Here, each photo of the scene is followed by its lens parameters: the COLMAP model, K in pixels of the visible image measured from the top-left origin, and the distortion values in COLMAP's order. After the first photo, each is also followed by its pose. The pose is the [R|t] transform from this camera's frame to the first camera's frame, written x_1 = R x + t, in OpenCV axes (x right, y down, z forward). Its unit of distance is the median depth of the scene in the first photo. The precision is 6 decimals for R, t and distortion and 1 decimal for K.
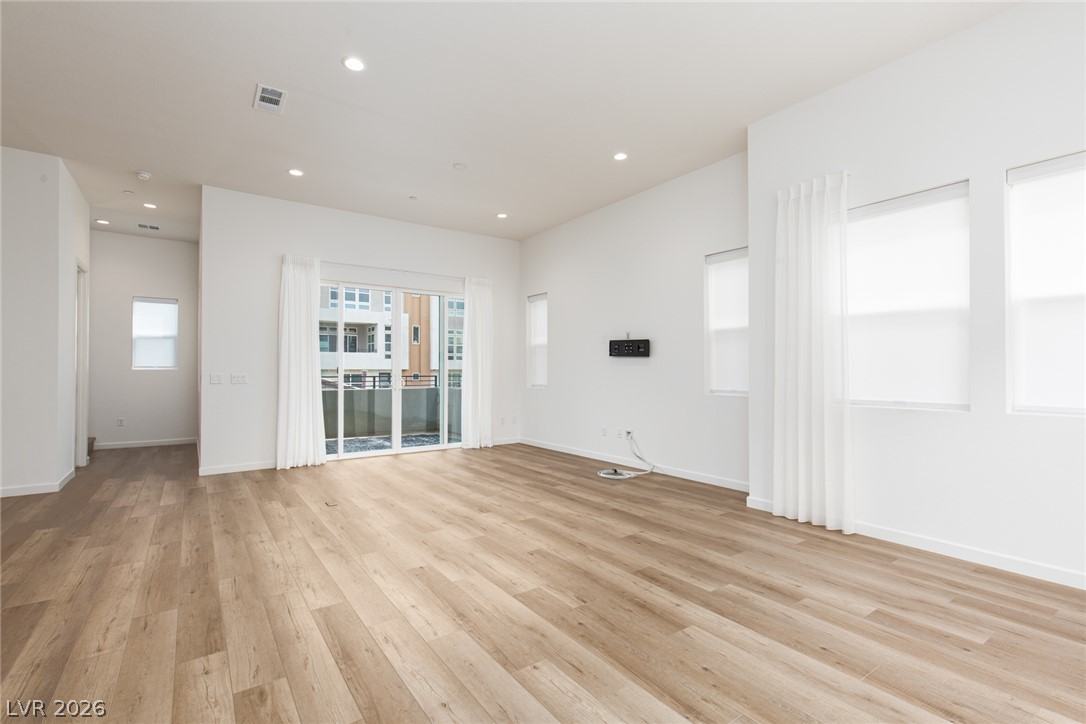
lens RADIAL K [[487.3, 0, 529.8], [0, 487.3, 368.0], [0, 0, 1]] dist [0.007214, 0.000452]
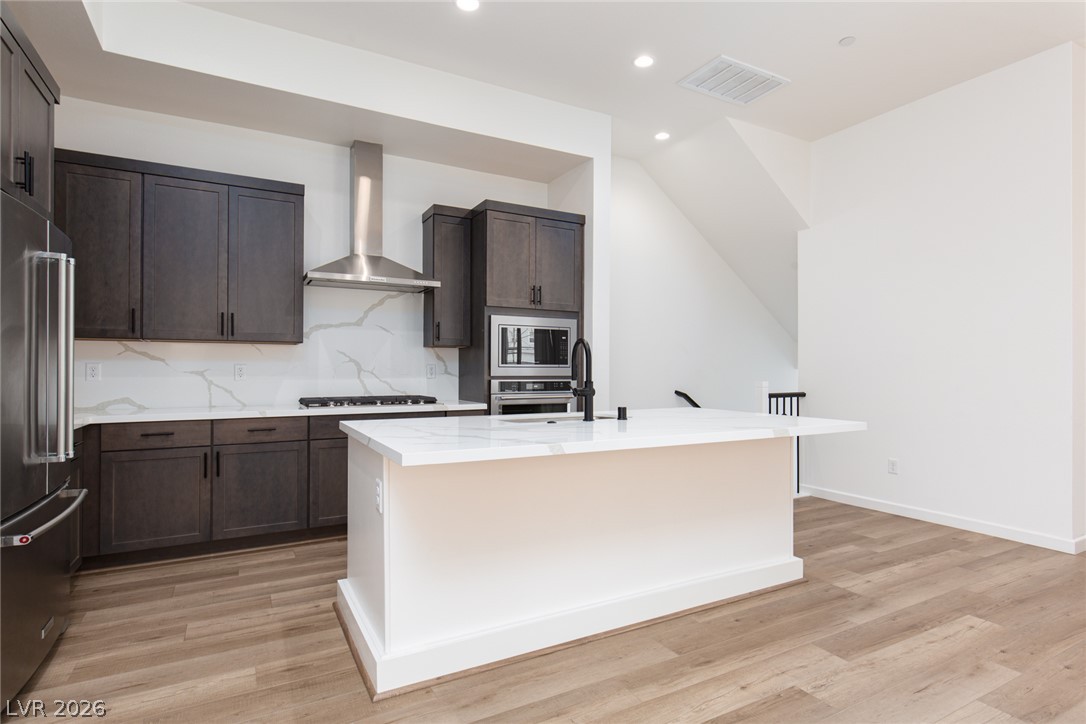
lens RADIAL K [[541.0, 0, 541.3], [0, 541.0, 368.2], [0, 0, 1]] dist [0.016255, 0.000000]
pose [[-0.122565, -0.009360, -0.992416, -0.244967], [0.005045, 0.999937, -0.010054, 0.020443], [0.992448, -0.006239, -0.122510, 0.565382]]
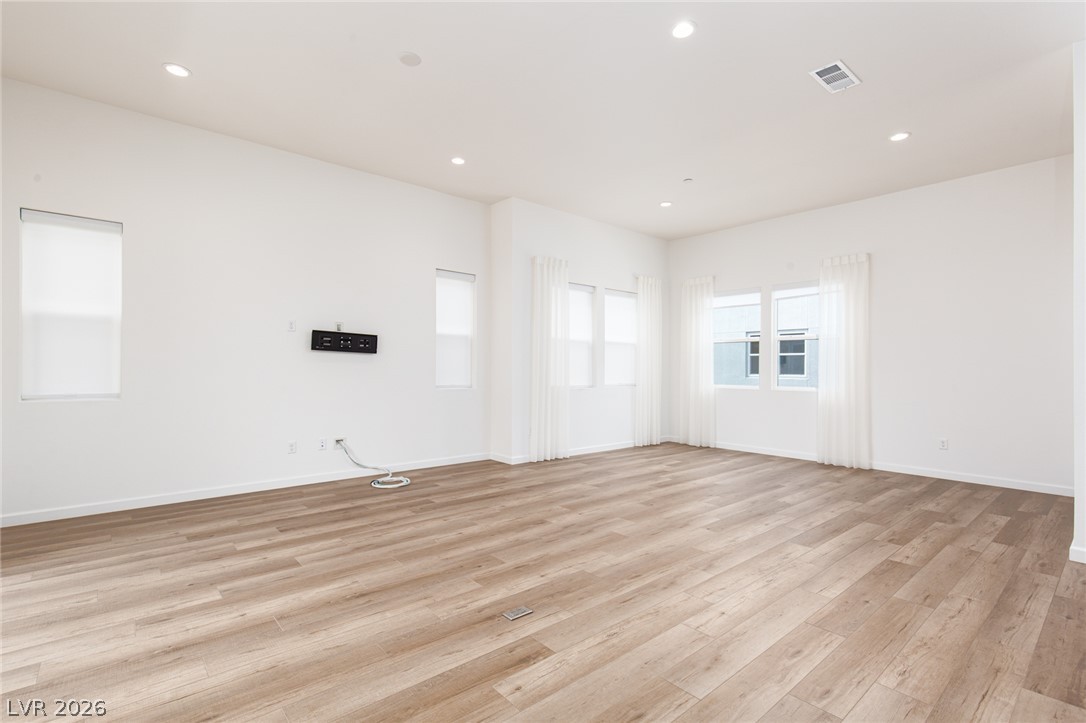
lens RADIAL K [[487.3, 0, 529.8], [0, 487.3, 367.5], [0, 0, 1]] dist [0.007214, 0.000452]
pose [[-0.070679, 0.004714, 0.997488, -1.177277], [-0.011280, 0.999921, -0.005525, 0.009310], [-0.997435, -0.011642, -0.070620, 1.273248]]
